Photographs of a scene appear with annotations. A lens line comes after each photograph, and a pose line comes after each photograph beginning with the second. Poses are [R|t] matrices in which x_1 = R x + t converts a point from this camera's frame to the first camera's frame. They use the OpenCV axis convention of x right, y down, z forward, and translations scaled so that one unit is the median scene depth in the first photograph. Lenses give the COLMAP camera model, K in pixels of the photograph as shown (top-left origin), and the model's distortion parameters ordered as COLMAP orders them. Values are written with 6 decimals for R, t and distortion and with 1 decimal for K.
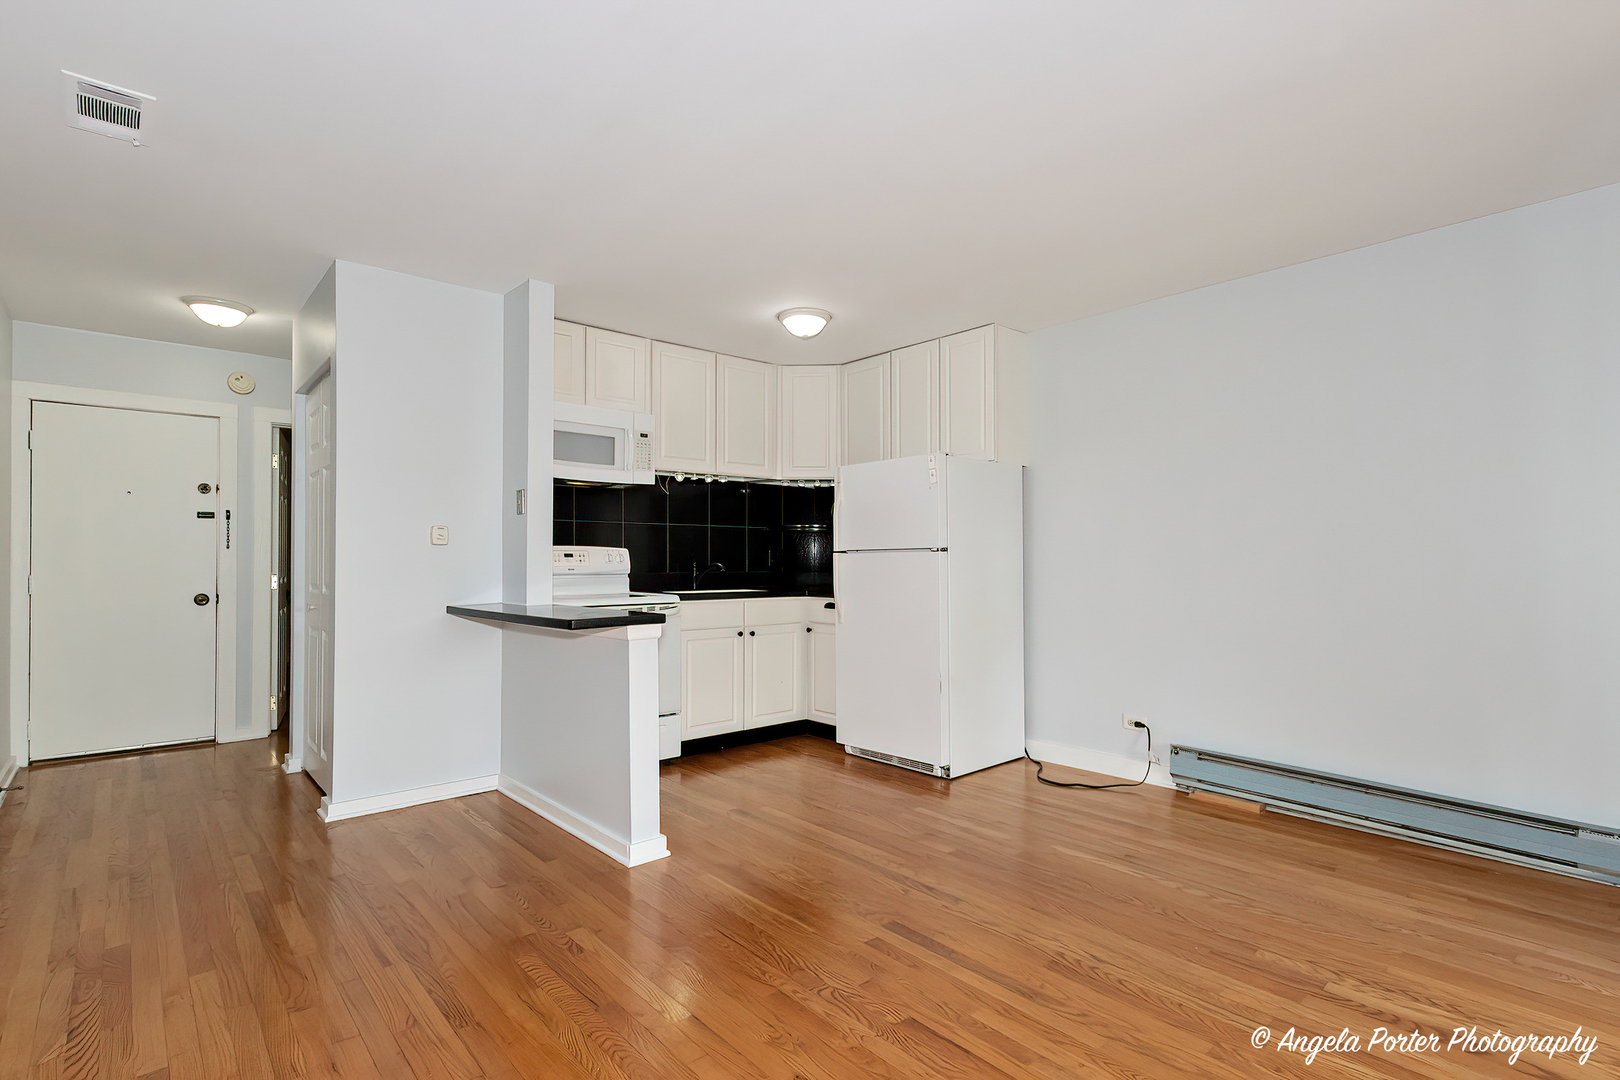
lens RADIAL K [[780.0, 0, 802.5], [0, 780.0, 539.5], [0, 0, 1]] dist [0.011921, 0.000889]
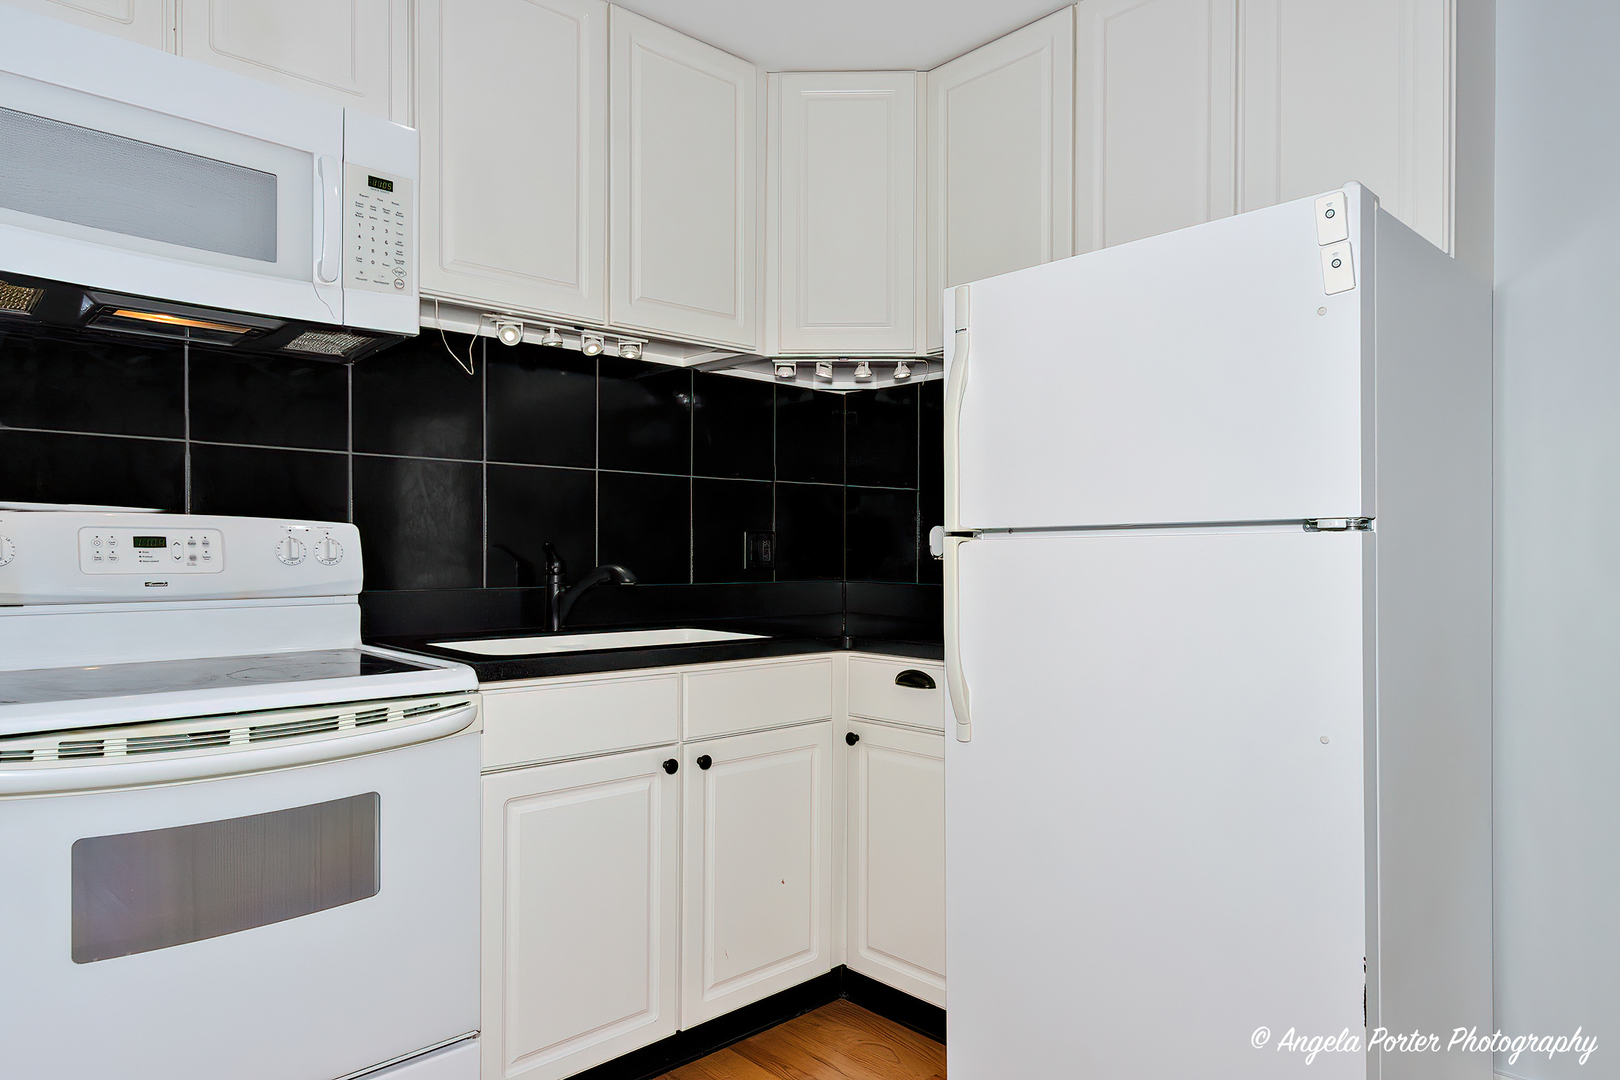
lens RADIAL K [[977.0, 0, 820.3], [0, 977.0, 560.5], [0, 0, 1]] dist [-0.001428, -0.001038]
pose [[0.998802, 0.001282, 0.048911, -0.033872], [-0.002698, 0.999578, 0.028907, 0.015463], [-0.048854, -0.029004, 0.998385, 0.564099]]
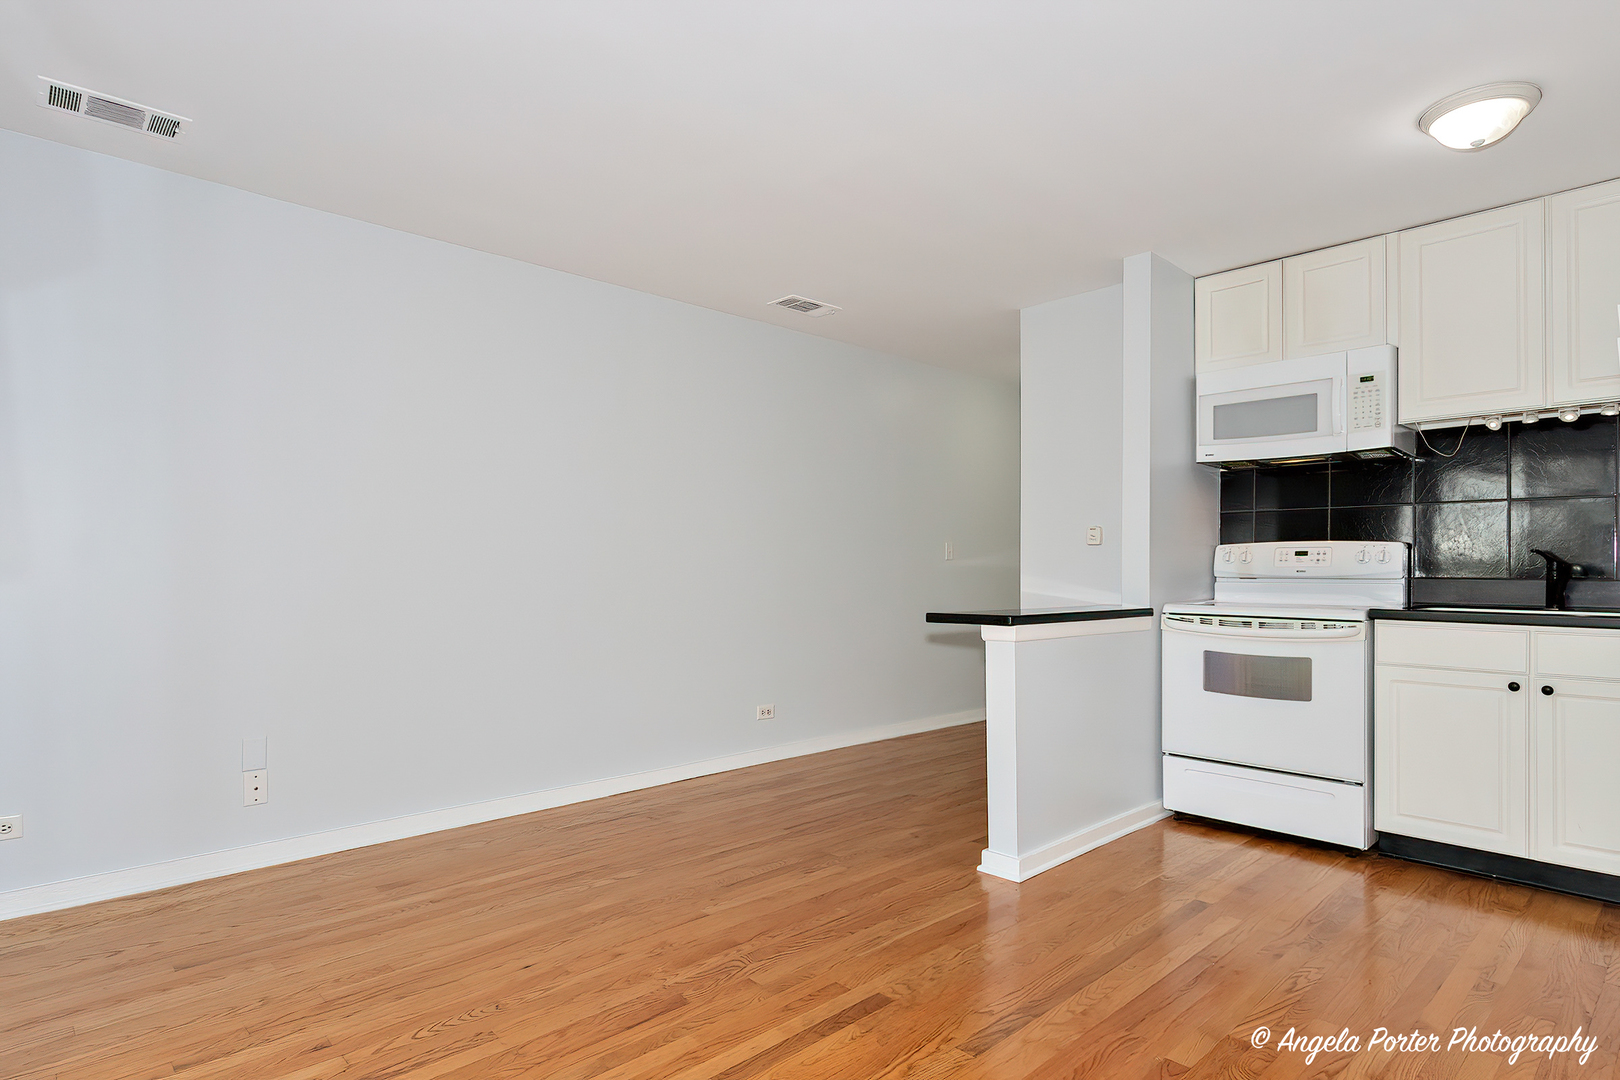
lens RADIAL K [[858.6, 0, 799.7], [0, 858.6, 531.8], [0, 0, 1]] dist [-0.014709, 0.001756]
pose [[0.043447, -0.038658, -0.998308, 0.526665], [0.024584, 0.998990, -0.037614, 0.018425], [0.998753, -0.022908, 0.044354, 0.456402]]
